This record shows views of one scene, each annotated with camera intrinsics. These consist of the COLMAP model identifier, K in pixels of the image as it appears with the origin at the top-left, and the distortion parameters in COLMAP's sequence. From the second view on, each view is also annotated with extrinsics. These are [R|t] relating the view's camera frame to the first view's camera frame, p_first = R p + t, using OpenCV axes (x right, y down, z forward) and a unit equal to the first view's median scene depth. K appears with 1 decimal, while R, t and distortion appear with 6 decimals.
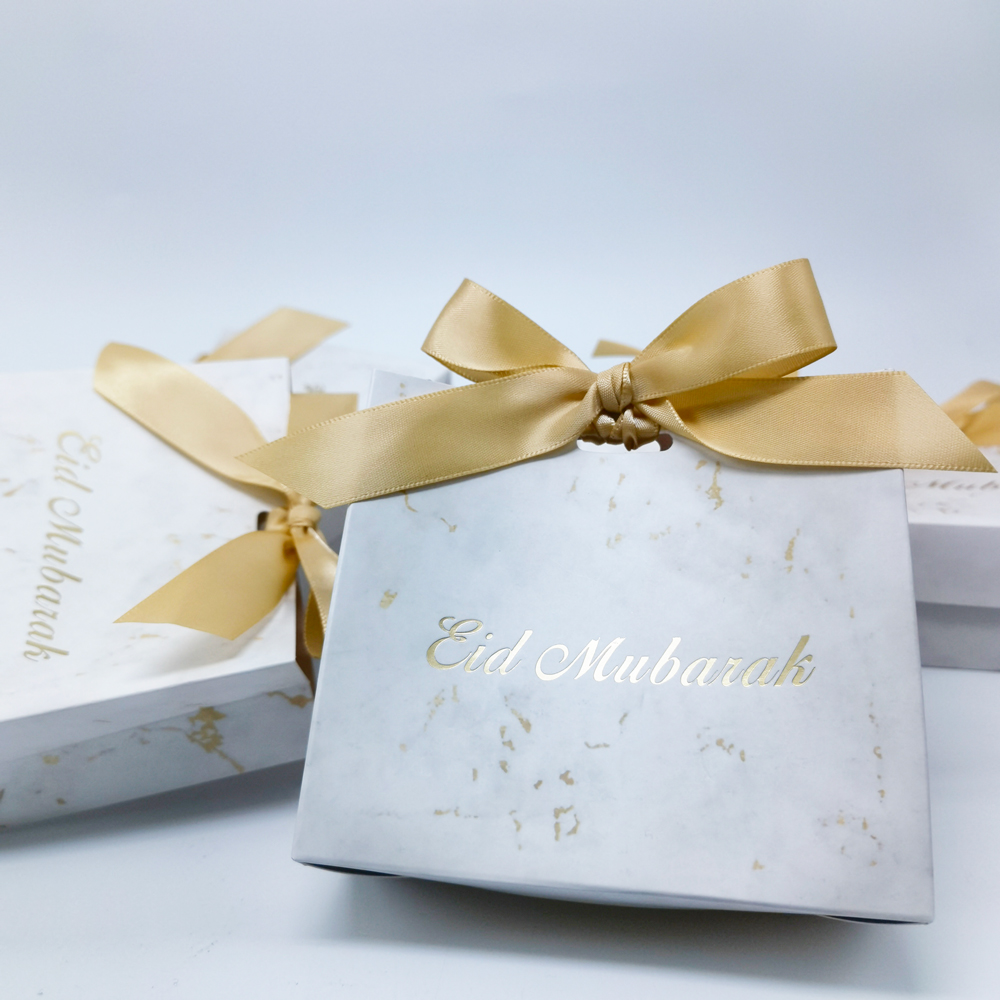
lens RADIAL K [[1138.3, 0, 494.6], [0, 1138.3, 513.7], [0, 0, 1]] dist [0.064670, 0.000000]
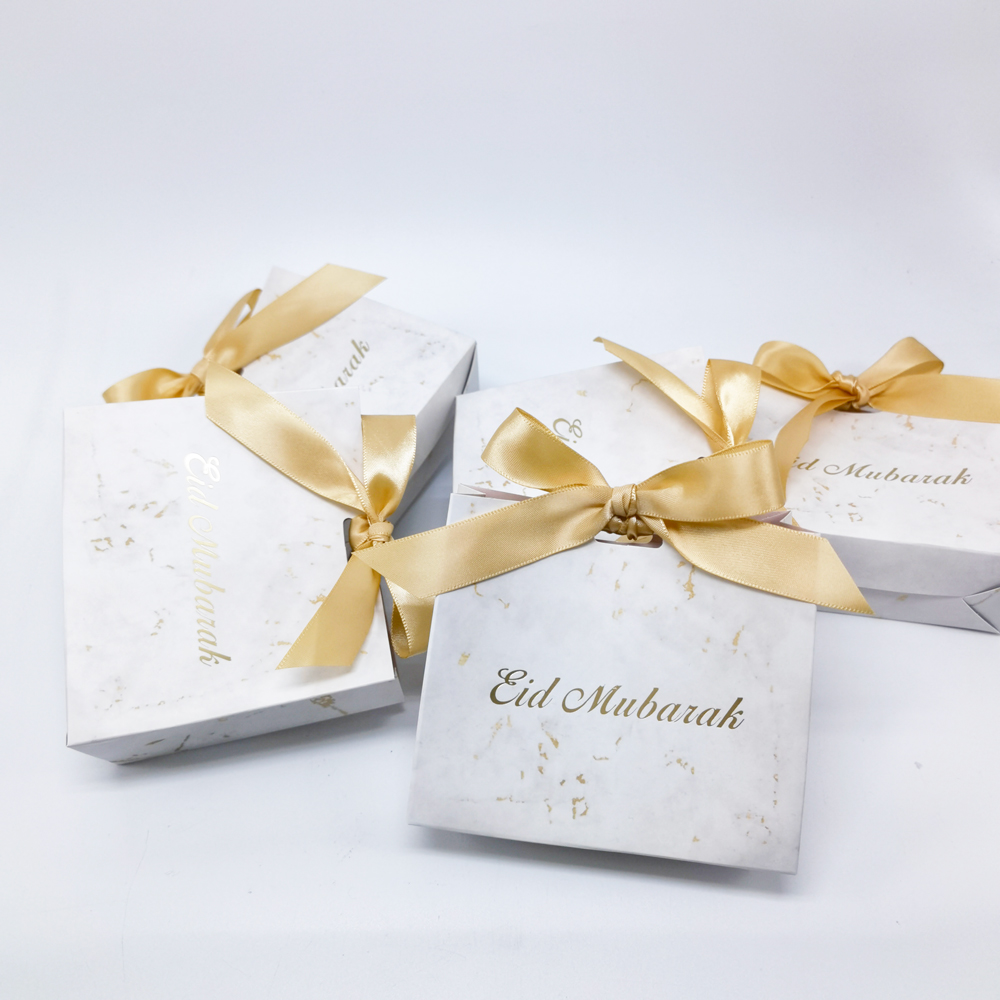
lens RADIAL K [[1138.3, 0, 494.4], [0, 1138.3, 523.7], [0, 0, 1]] dist [0.064670, 0.000000]
pose [[0.998372, 0.008134, 0.056462, -0.142489], [-0.028487, 0.928623, 0.369928, -0.650810], [-0.049423, -0.370934, 0.927343, -0.312327]]
